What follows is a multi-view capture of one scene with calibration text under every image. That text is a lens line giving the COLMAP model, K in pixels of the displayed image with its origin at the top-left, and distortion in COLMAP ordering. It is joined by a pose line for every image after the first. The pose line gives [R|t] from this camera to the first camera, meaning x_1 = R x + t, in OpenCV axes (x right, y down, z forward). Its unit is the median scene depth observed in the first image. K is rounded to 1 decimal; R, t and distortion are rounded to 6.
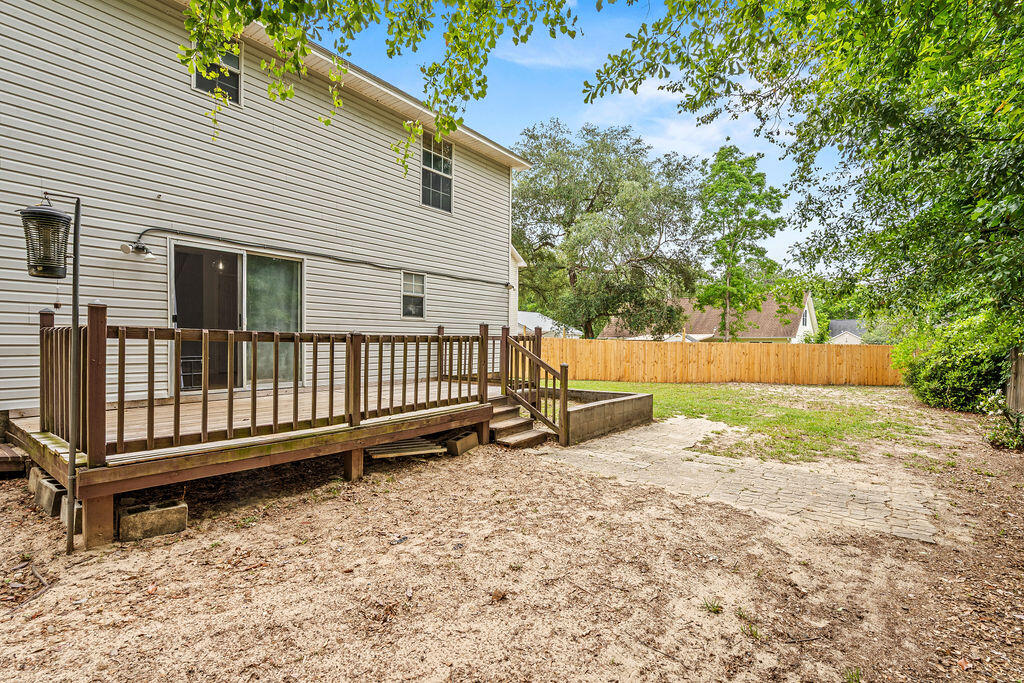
lens RADIAL K [[459.0, 0, 507.9], [0, 459.0, 350.9], [0, 0, 1]] dist [-0.003484, -0.000259]
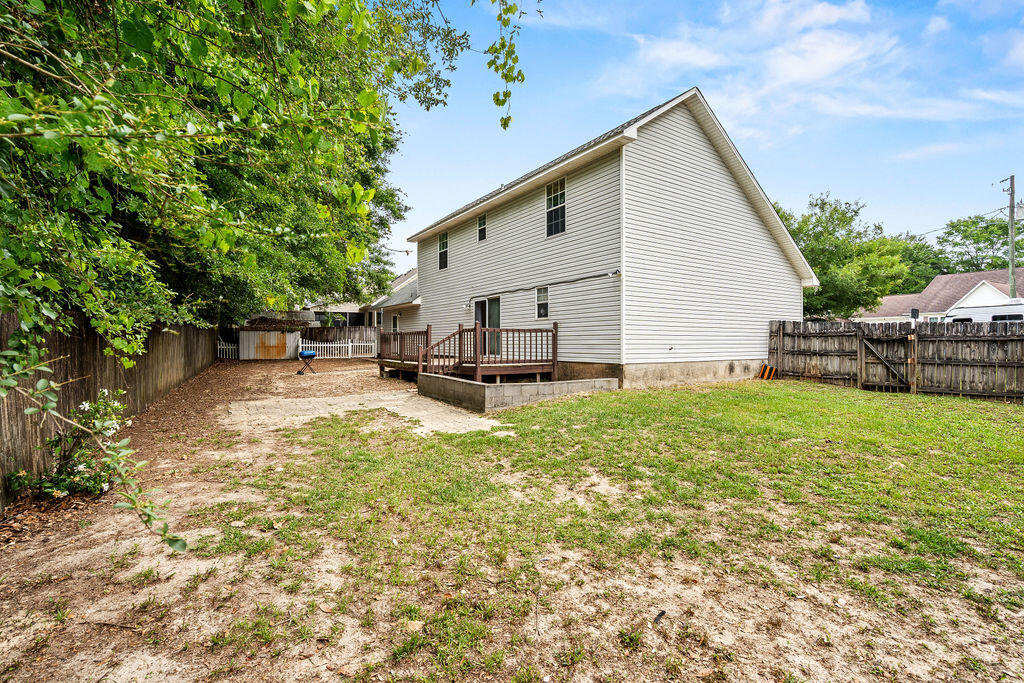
lens RADIAL K [[459.0, 0, 508.3], [0, 459.0, 336.4], [0, 0, 1]] dist [-0.003484, -0.000259]
pose [[-0.321112, -0.016409, -0.946899, 1.128193], [-0.022700, 0.999696, -0.009626, 0.001675], [0.946769, 0.018403, -0.321387, 1.280031]]
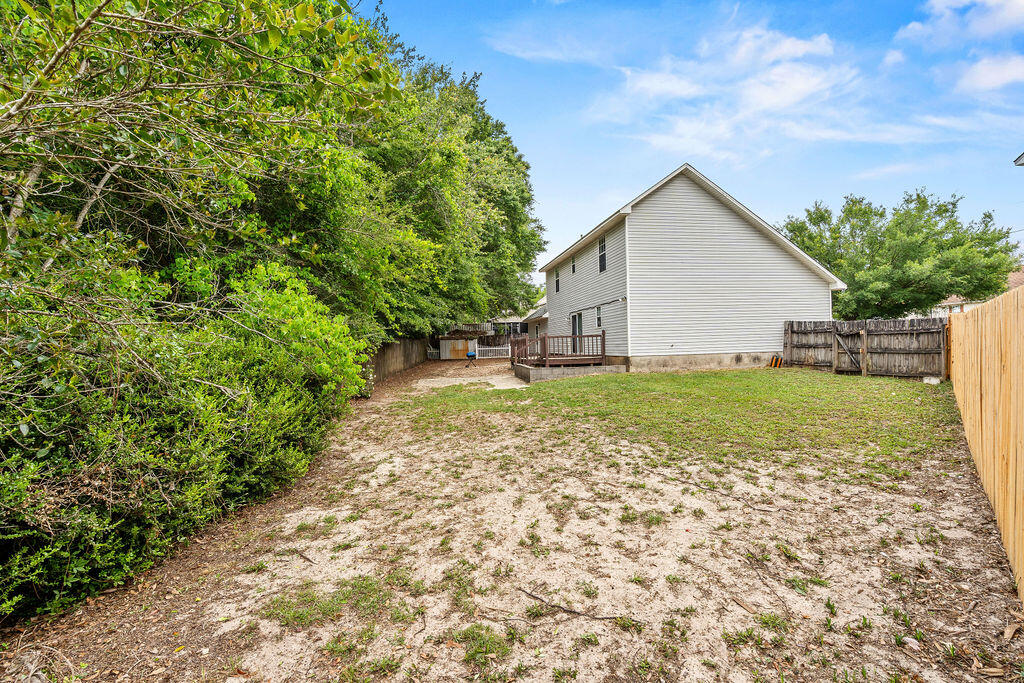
lens RADIAL K [[459.0, 0, 512.7], [0, 459.0, 349.3], [0, 0, 1]] dist [-0.003484, -0.000259]
pose [[-0.674860, 0.019113, -0.737698, 1.570734], [0.007250, 0.999788, 0.019271, -0.011811], [0.737910, 0.007657, -0.674856, 2.030387]]
